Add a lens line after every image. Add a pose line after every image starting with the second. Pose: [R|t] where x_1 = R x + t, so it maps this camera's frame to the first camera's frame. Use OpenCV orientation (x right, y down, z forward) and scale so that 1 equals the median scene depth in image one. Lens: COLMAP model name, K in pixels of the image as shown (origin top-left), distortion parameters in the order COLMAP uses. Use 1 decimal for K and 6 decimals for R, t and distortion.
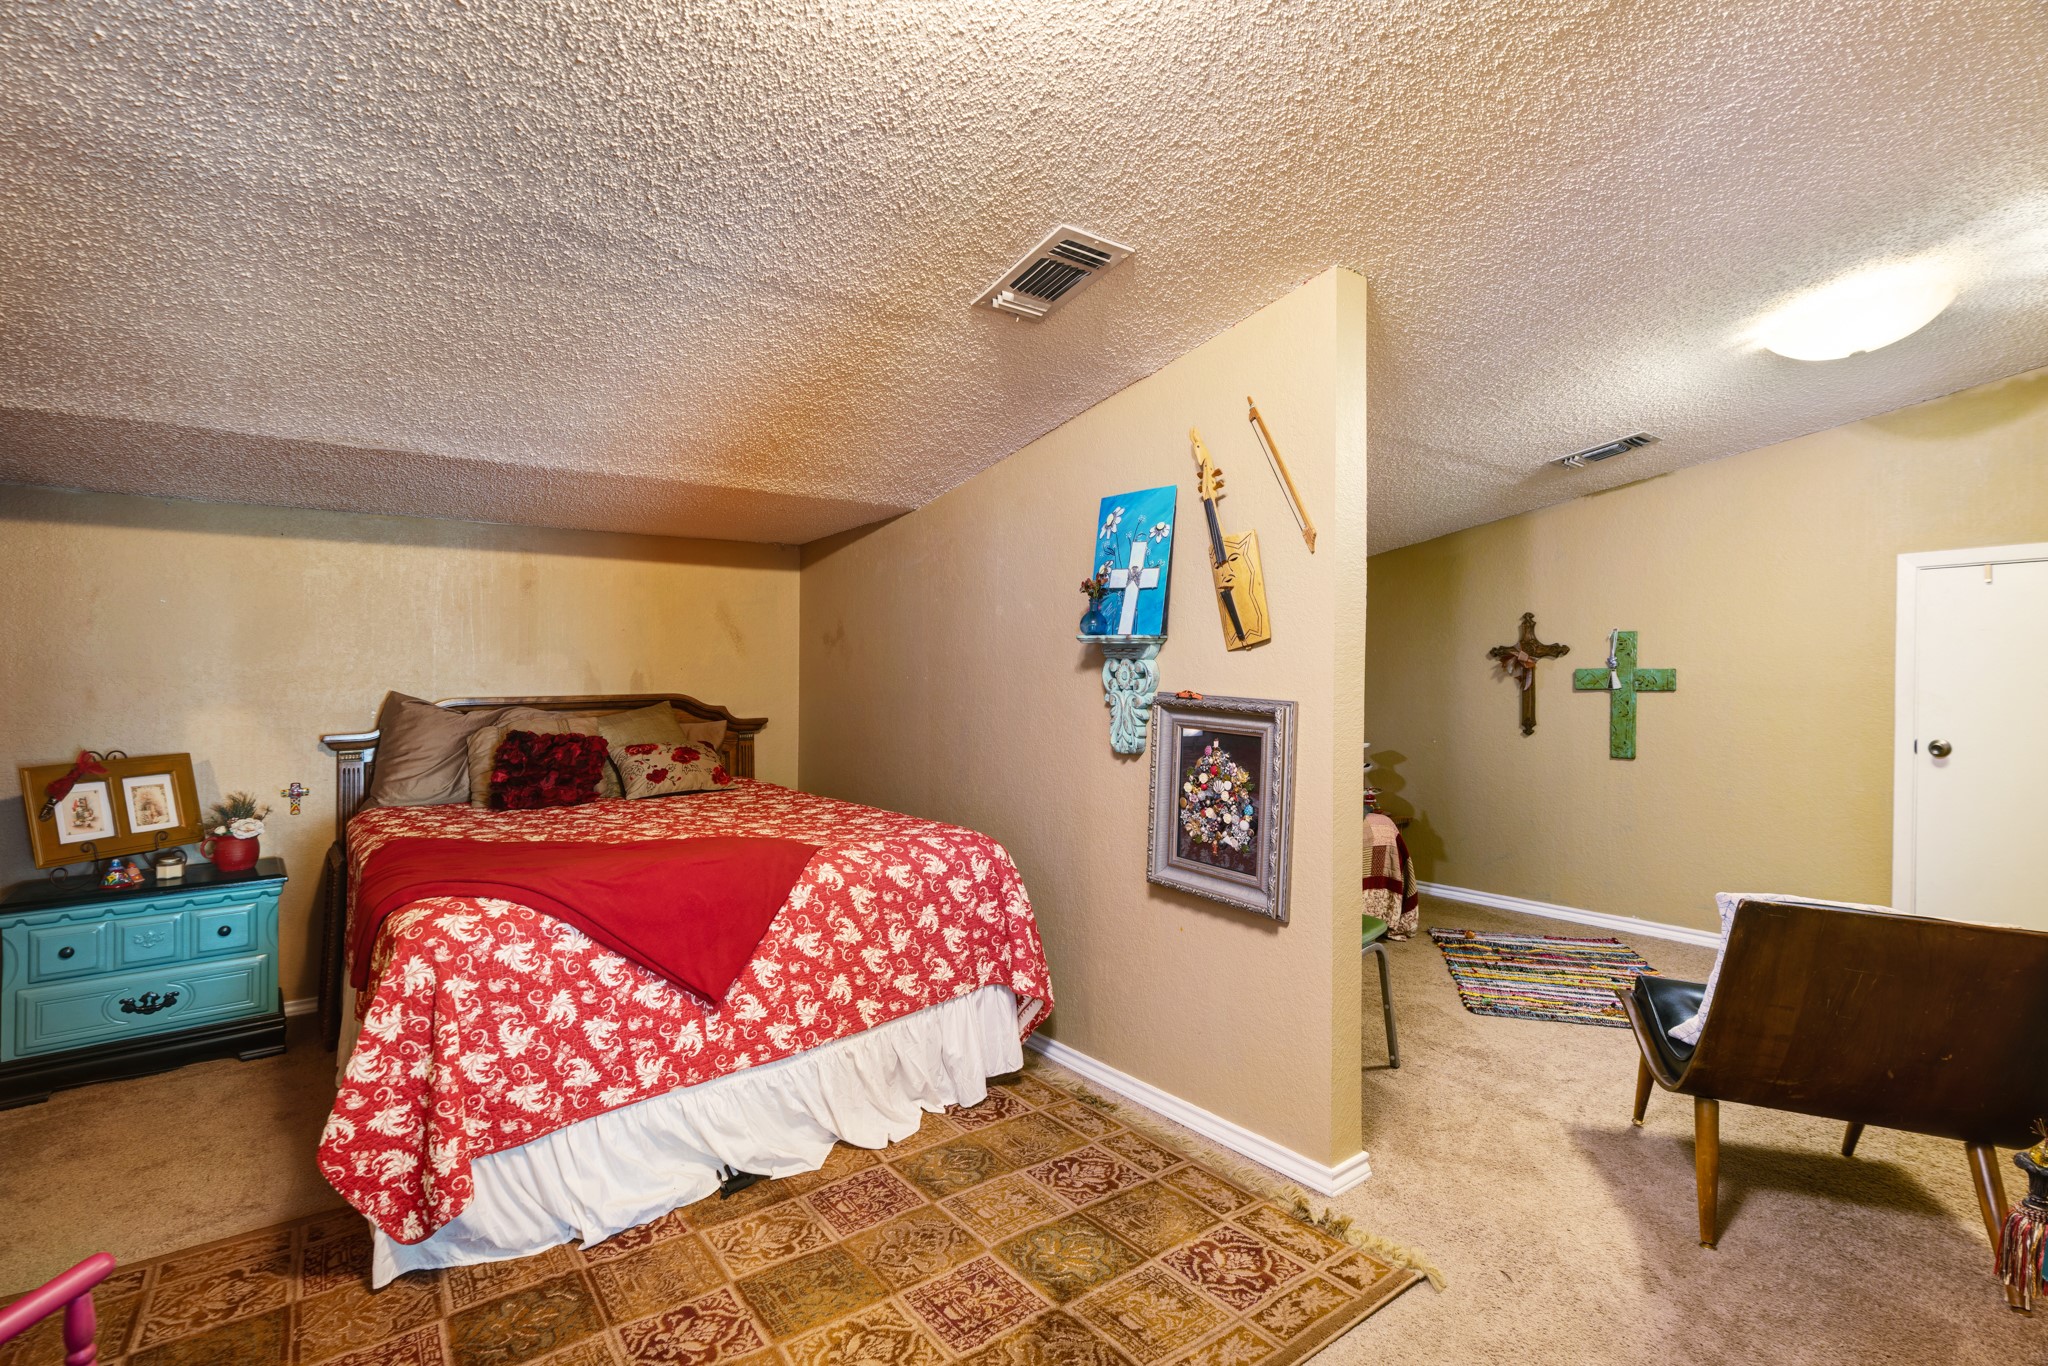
lens RADIAL K [[941.8, 0, 1021.0], [0, 941.8, 671.4], [0, 0, 1]] dist [-0.021353, 0.008560]
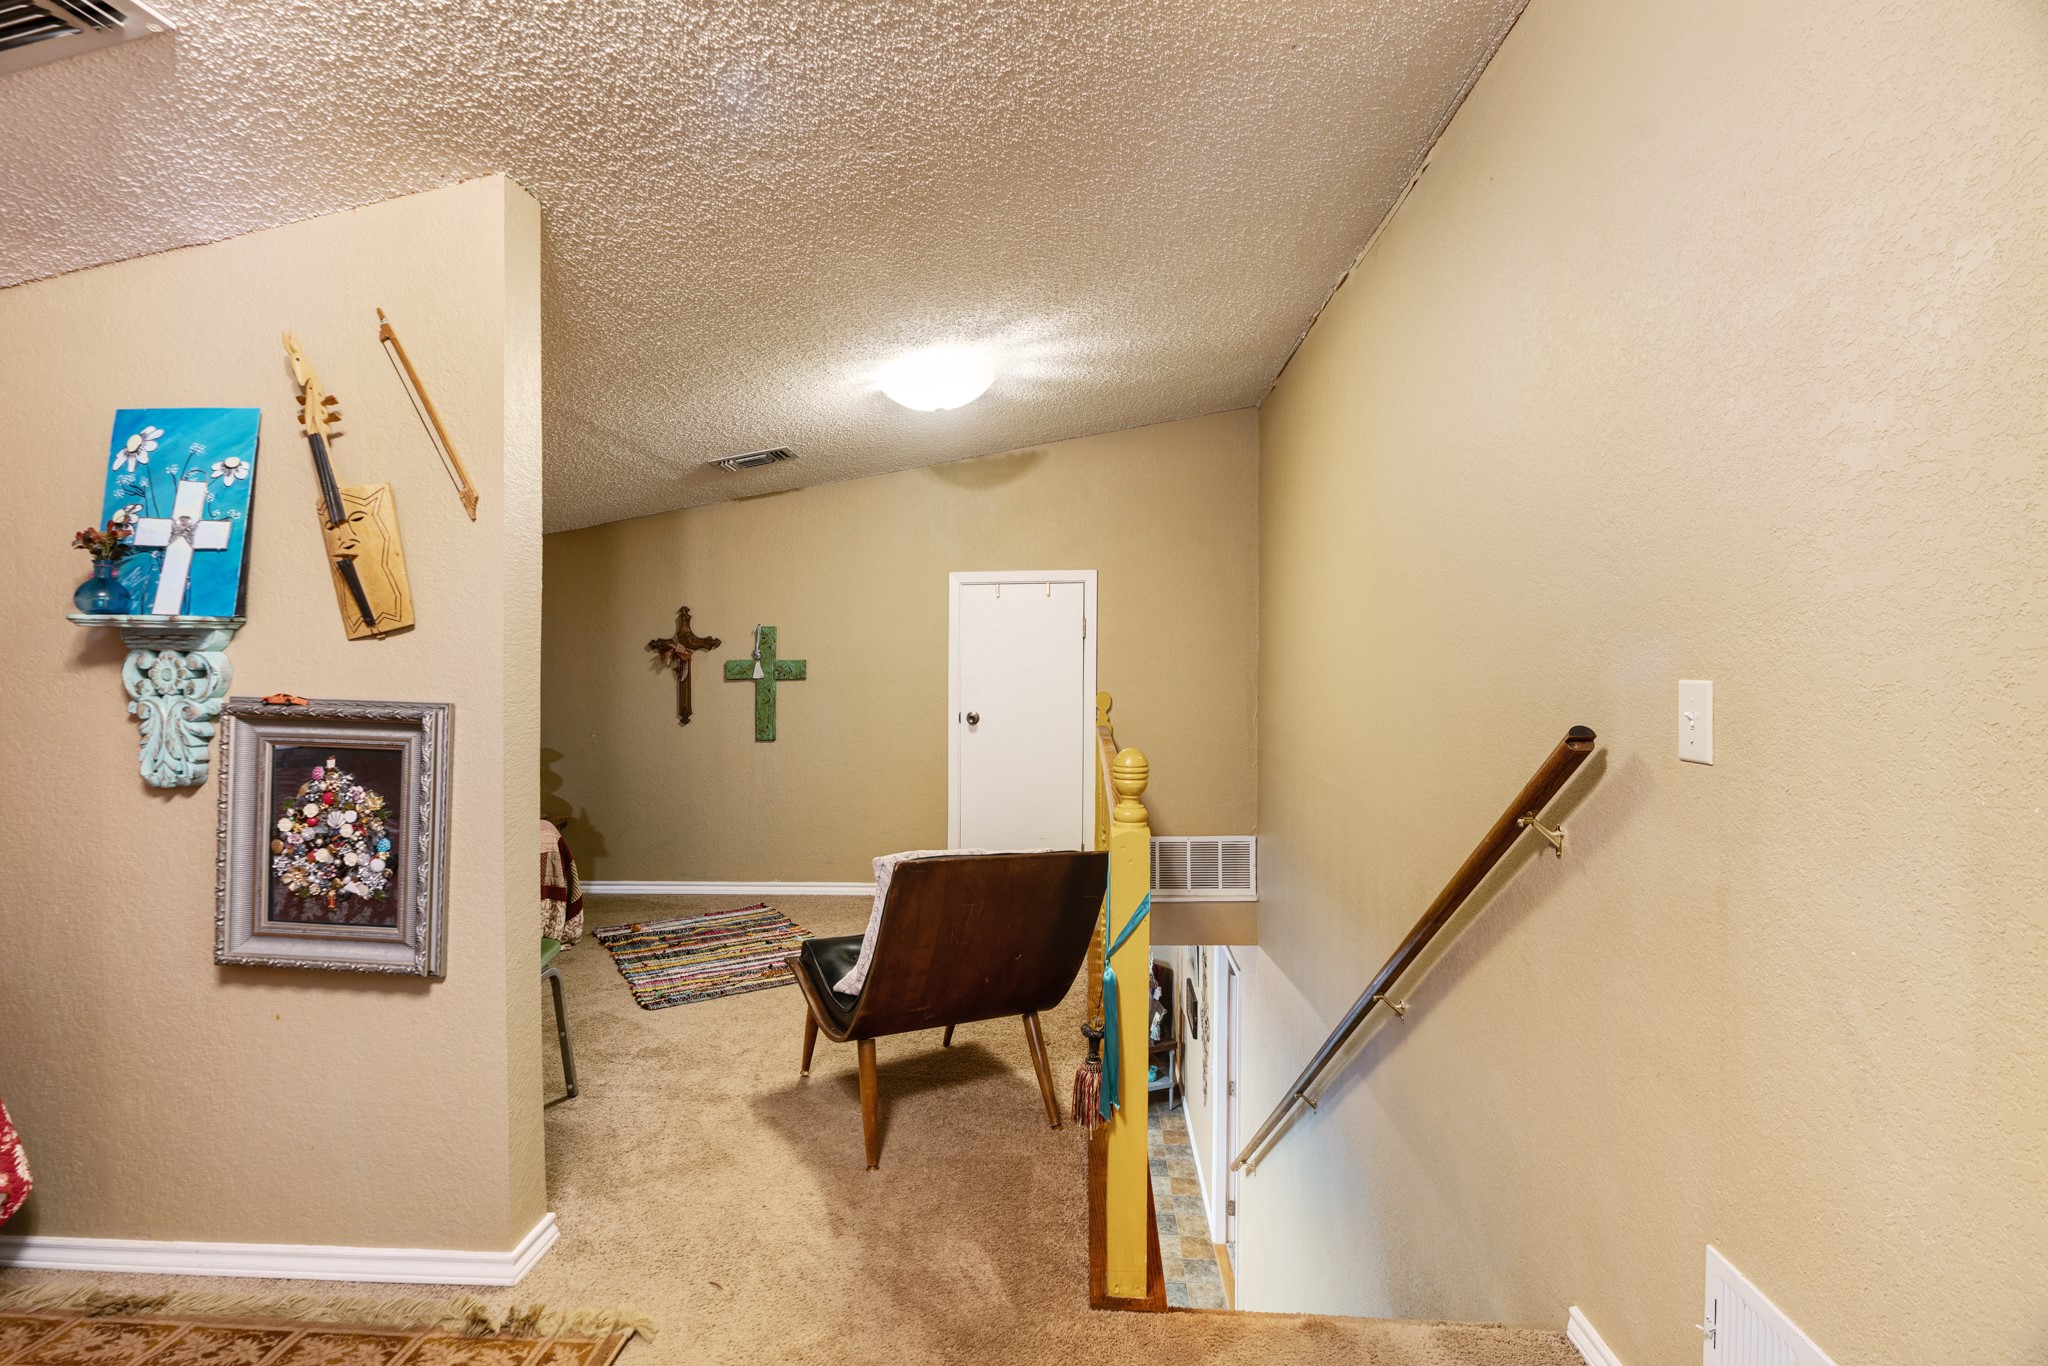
lens RADIAL K [[941.8, 0, 1029.5], [0, 941.8, 675.2], [0, 0, 1]] dist [-0.021353, 0.008560]
pose [[0.653378, -0.018222, 0.756813, 0.007172], [0.009045, 0.999827, 0.016265, -0.000752], [-0.756978, -0.003782, 0.653429, 0.080016]]
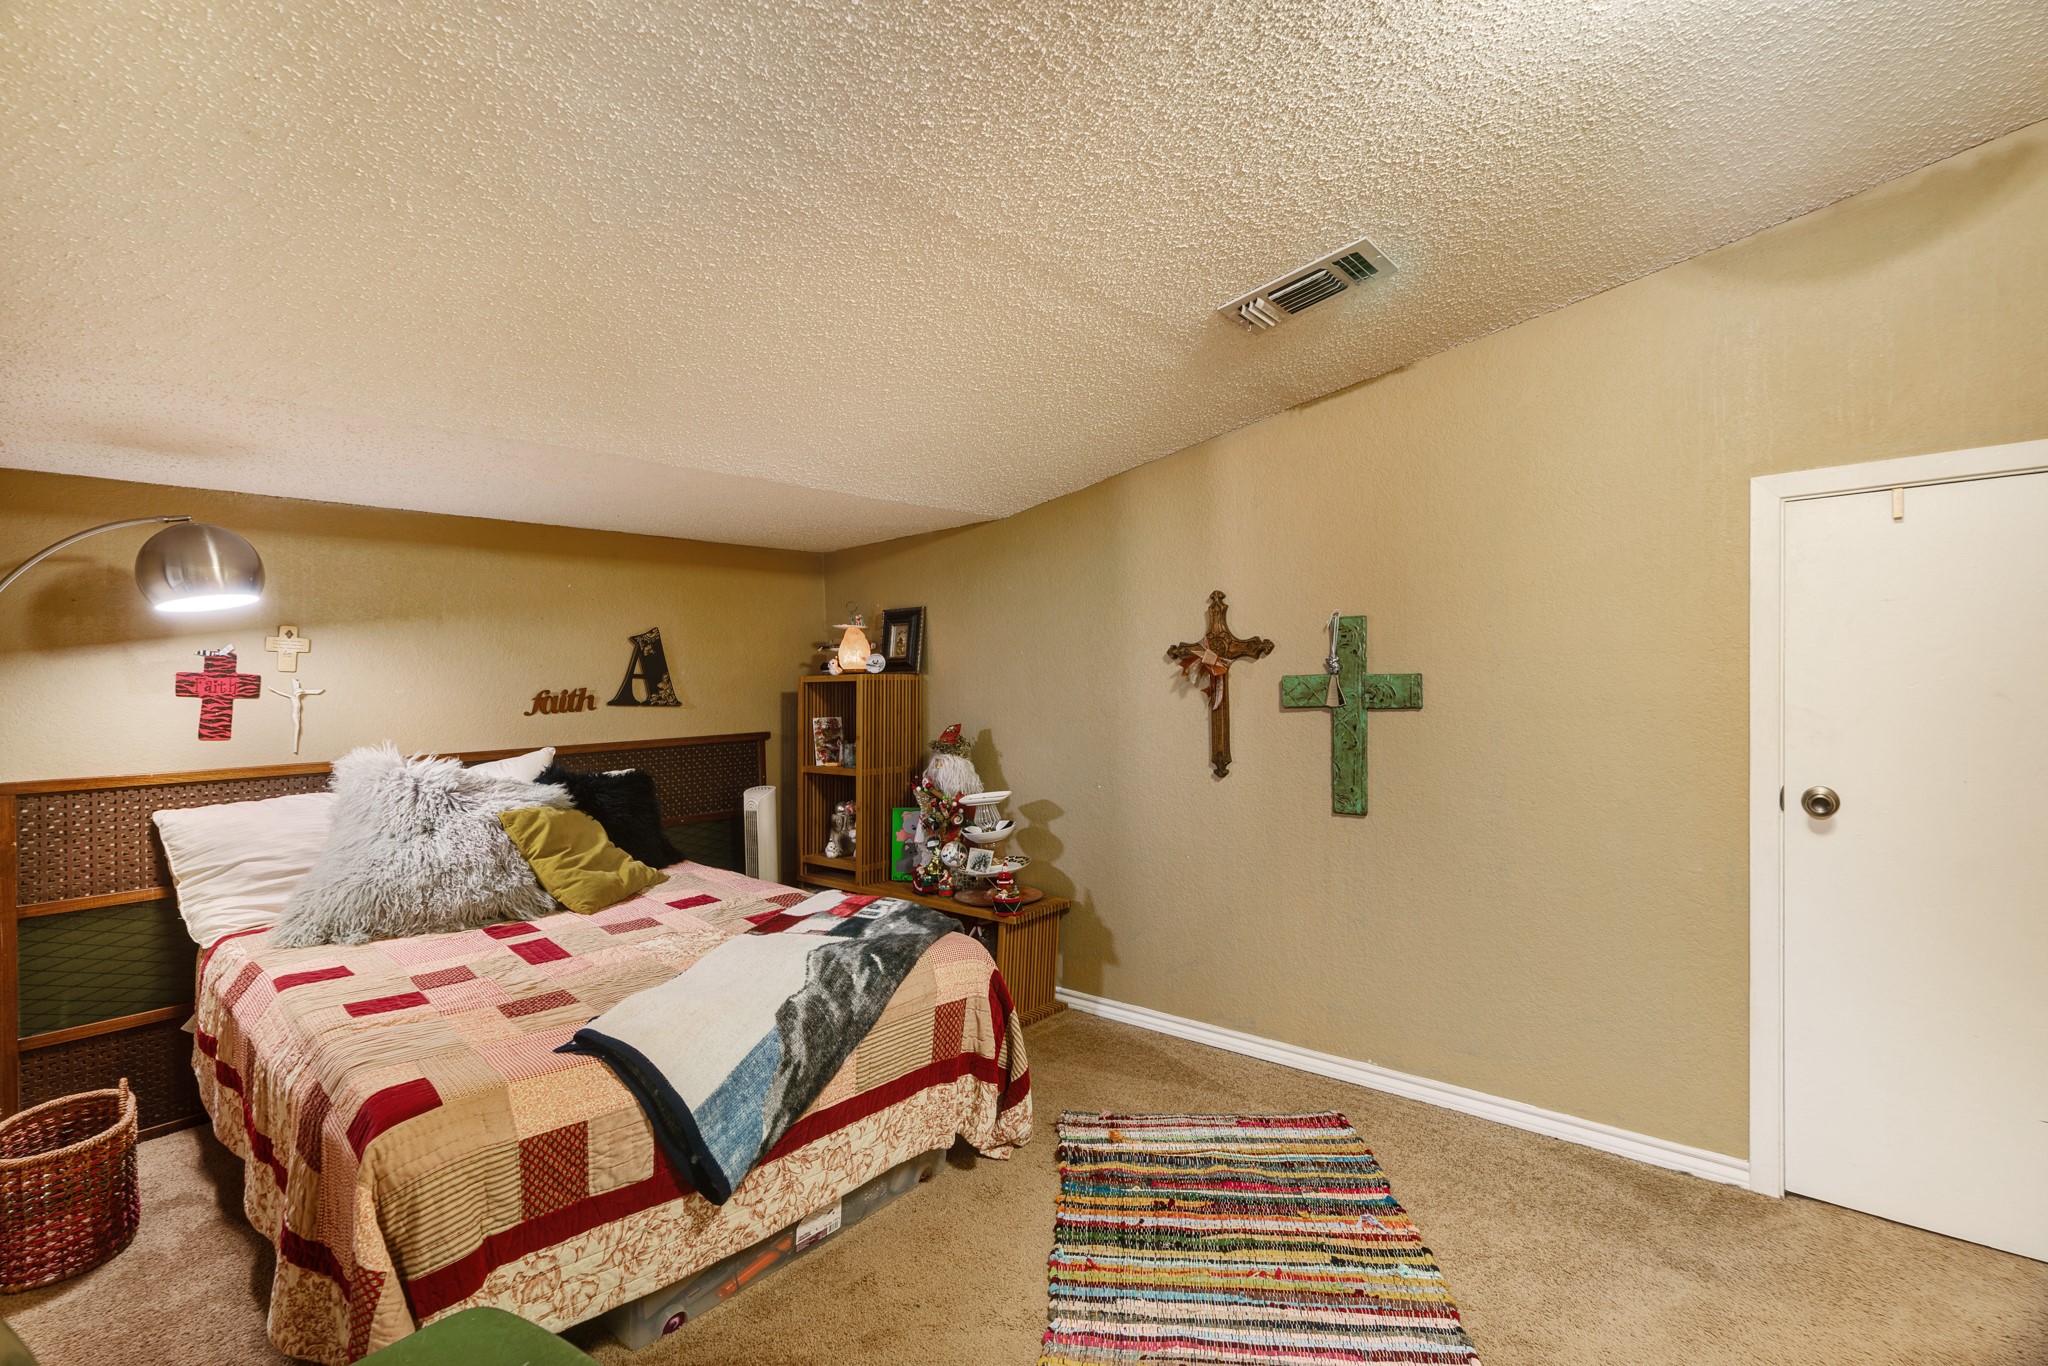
lens RADIAL K [[941.8, 0, 1021.4], [0, 941.8, 678.3], [0, 0, 1]] dist [-0.021353, 0.008560]
pose [[0.975717, -0.017853, 0.218304, 0.704126], [0.018513, 0.999828, -0.000975, -0.009504], [-0.218249, 0.004993, 0.975880, 1.039159]]
